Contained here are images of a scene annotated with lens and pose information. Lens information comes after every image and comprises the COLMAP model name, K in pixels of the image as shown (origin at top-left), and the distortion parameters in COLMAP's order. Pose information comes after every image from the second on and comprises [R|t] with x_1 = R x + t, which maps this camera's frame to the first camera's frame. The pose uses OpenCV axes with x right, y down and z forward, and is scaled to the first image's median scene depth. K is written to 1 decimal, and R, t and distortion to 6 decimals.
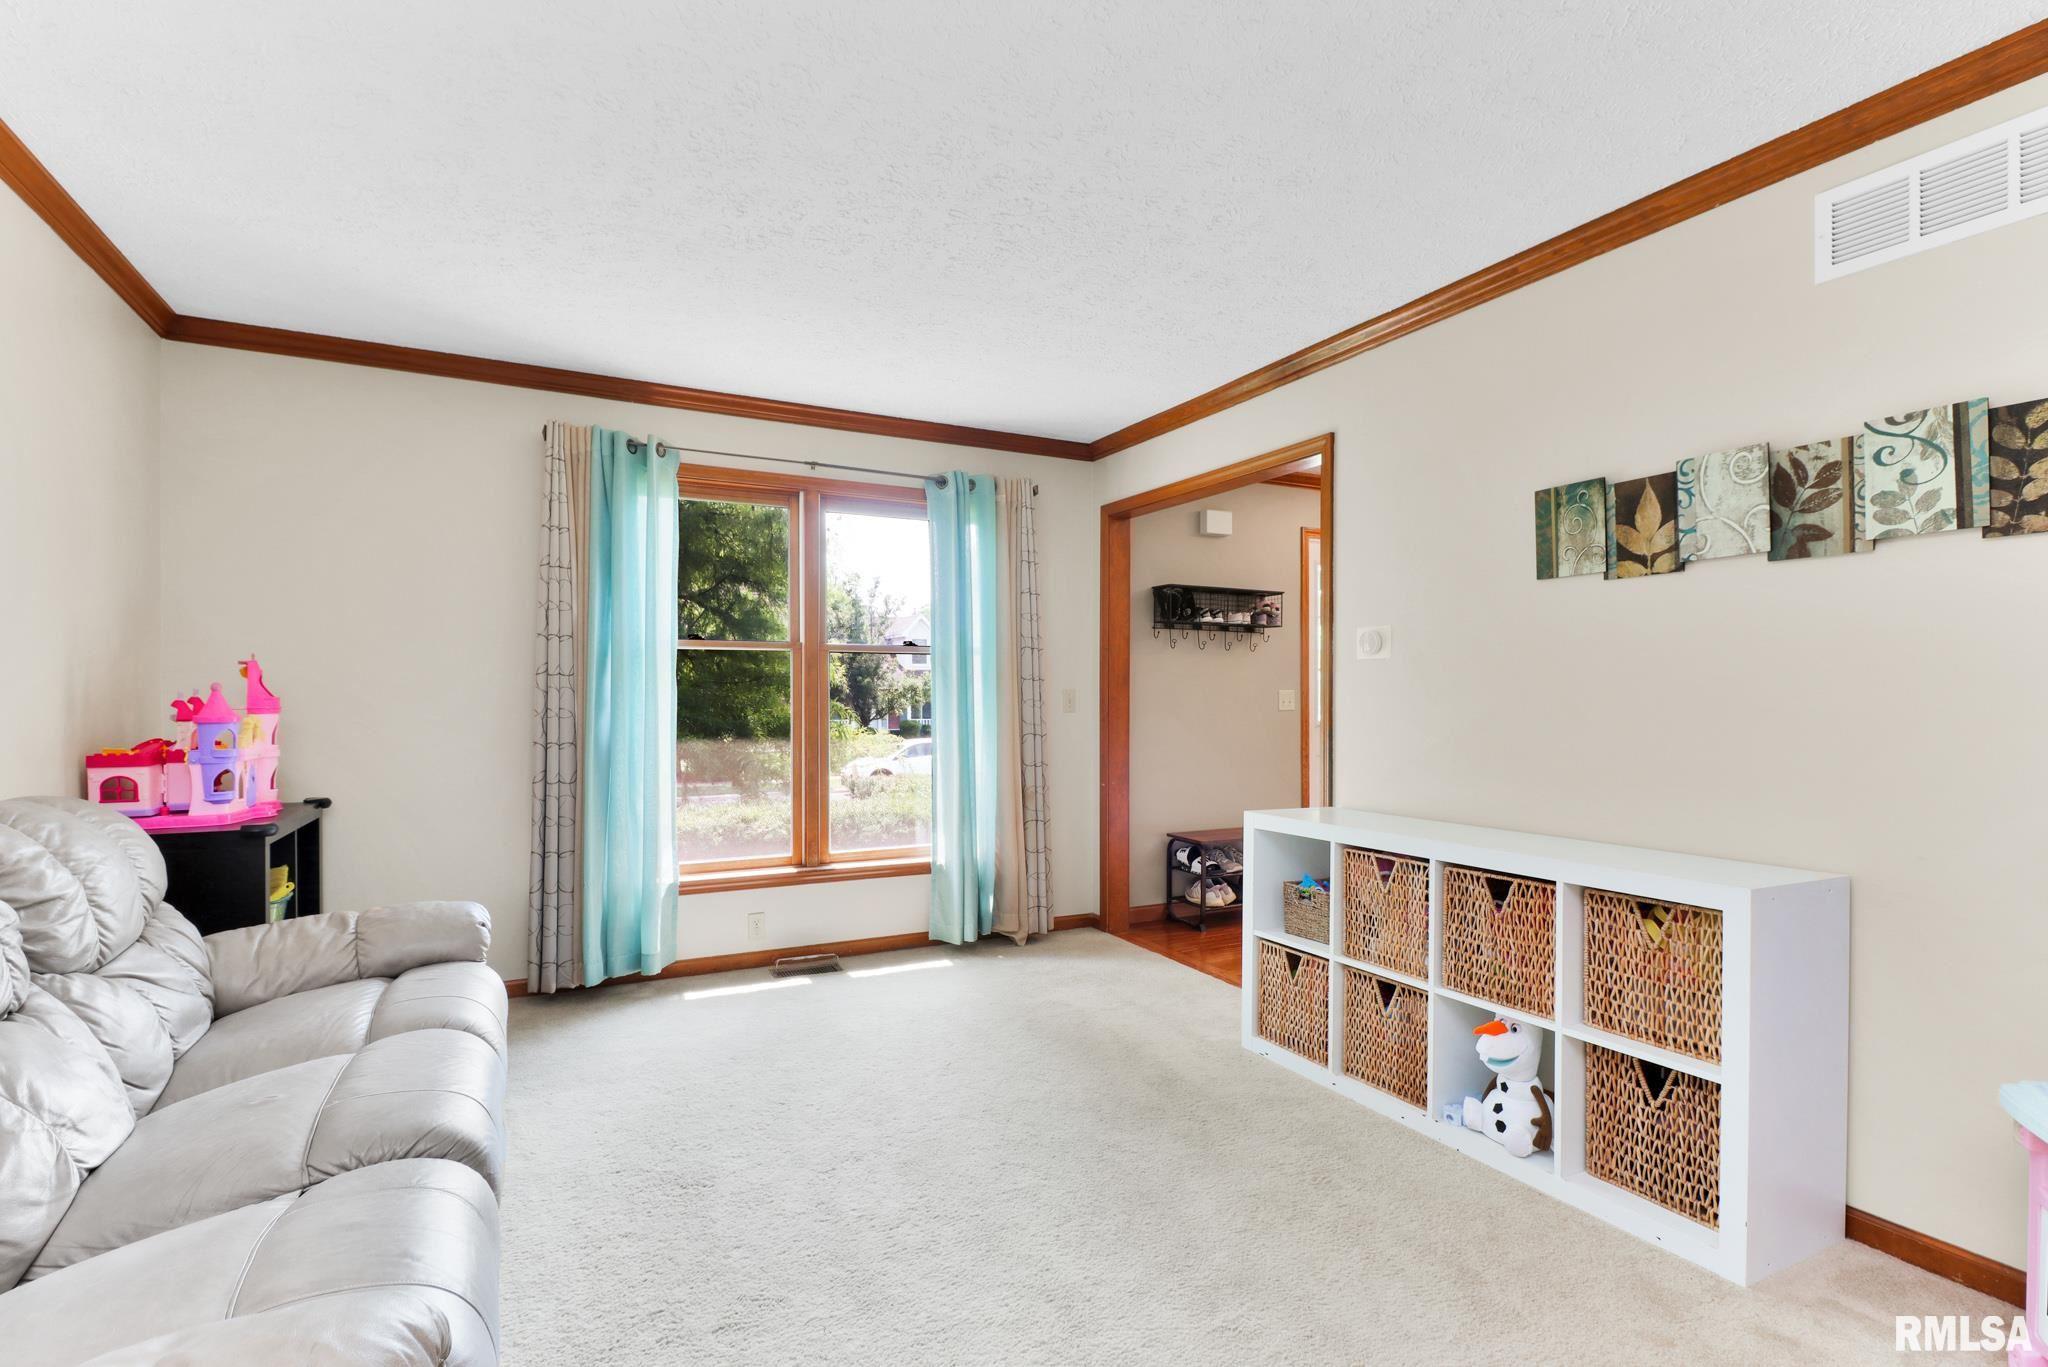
lens RADIAL K [[970.0, 0, 1022.8], [0, 970.0, 690.5], [0, 0, 1]] dist [0.002130, -0.000784]
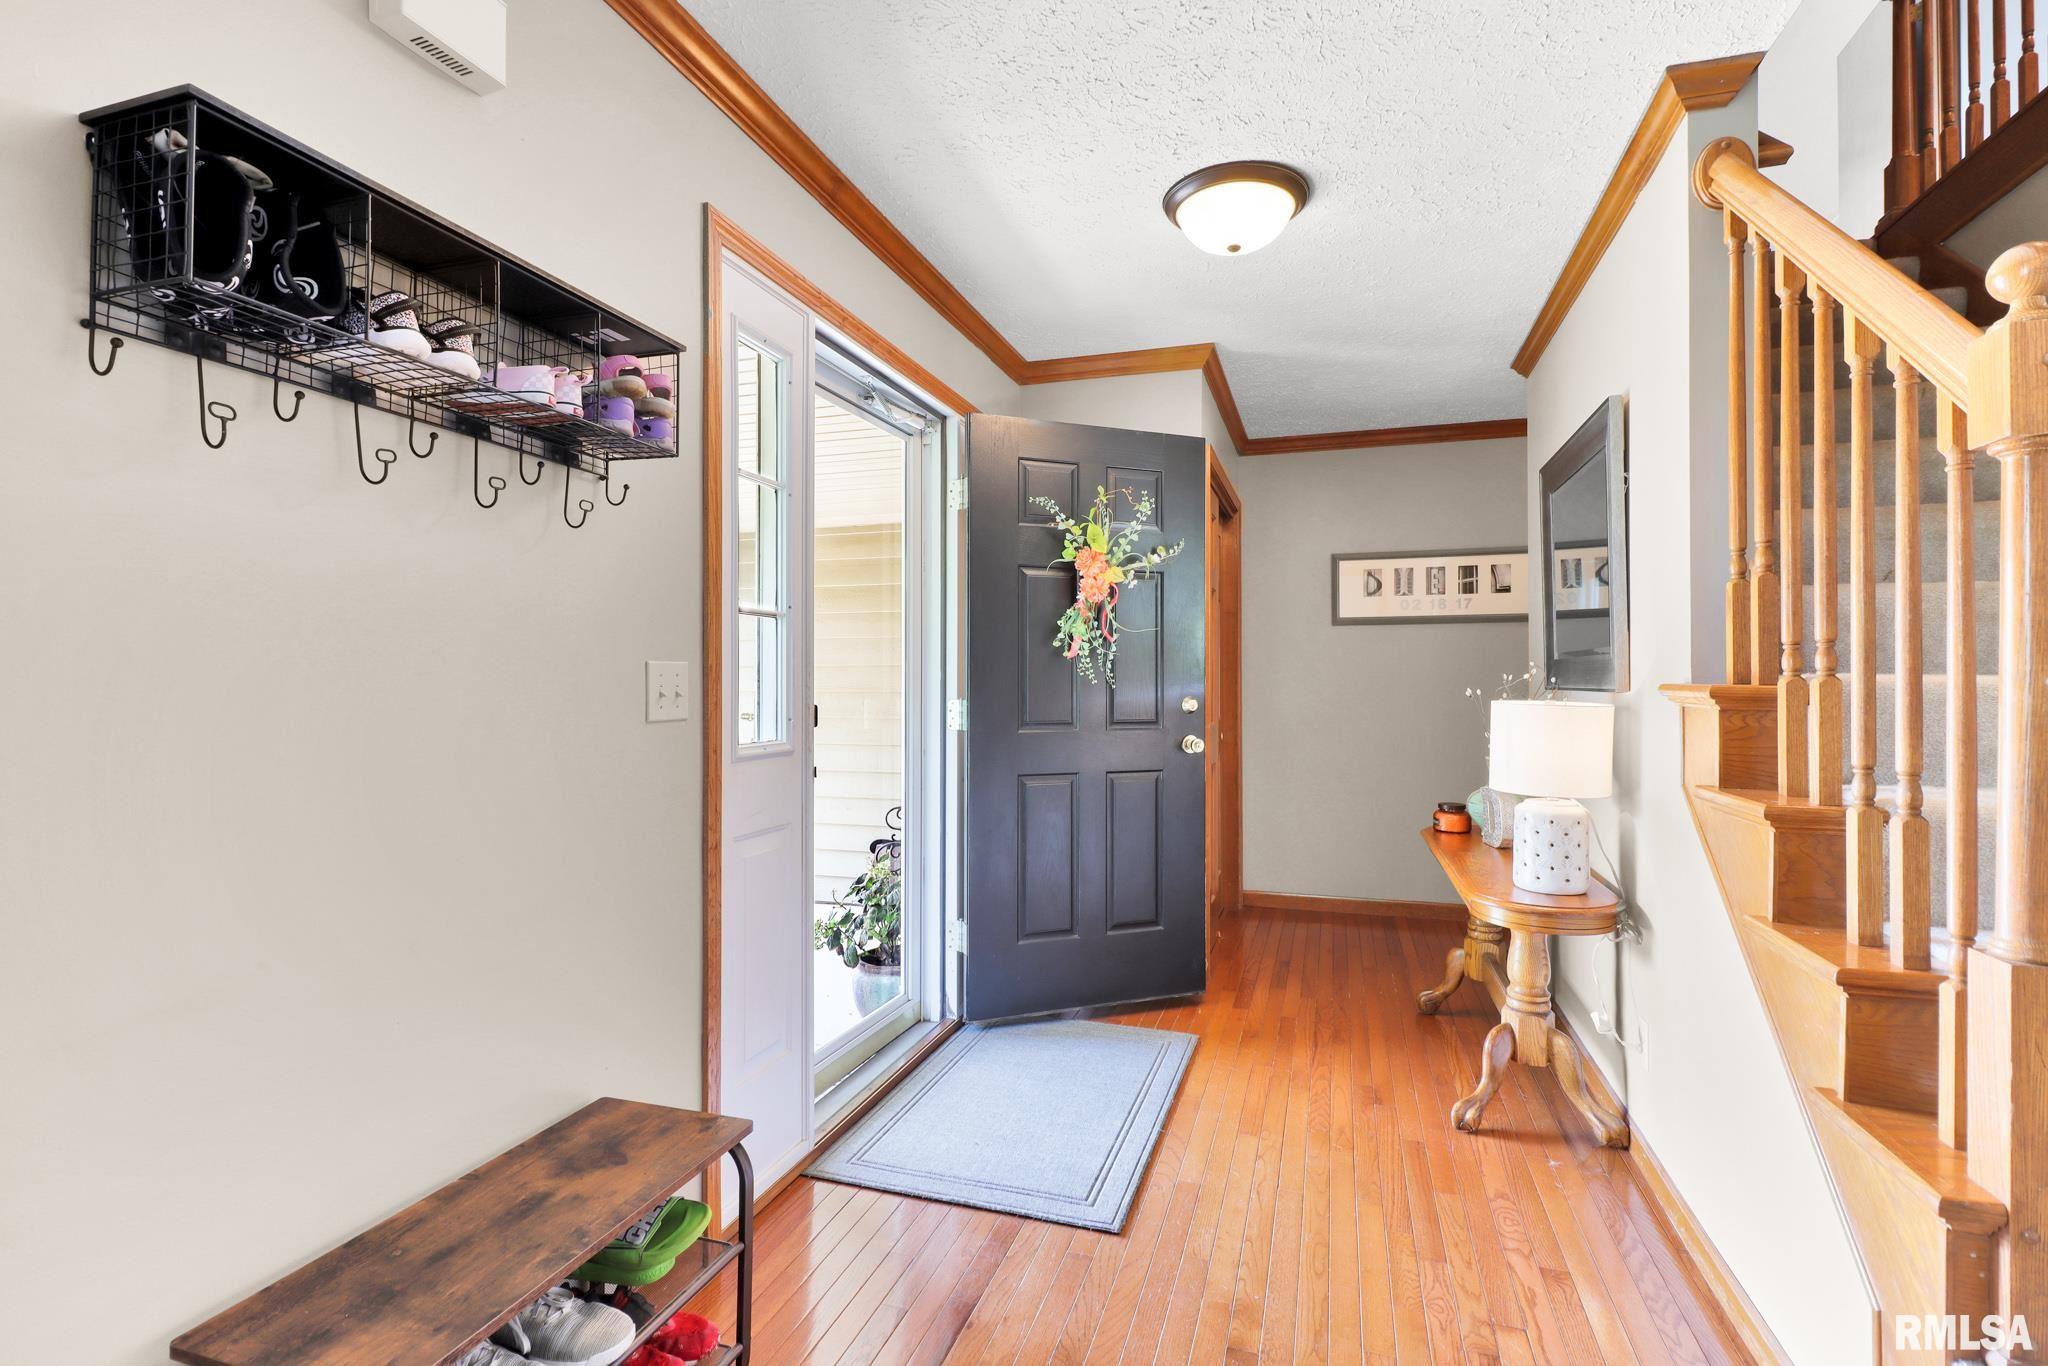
lens RADIAL K [[970.0, 0, 1030.6], [0, 970.0, 677.8], [0, 0, 1]] dist [0.002130, -0.000784]
pose [[0.701854, 0.007121, 0.712285, 0.127705], [-0.004987, 0.999975, -0.005083, 0.006602], [-0.712303, 0.000015, 0.701872, 0.715580]]
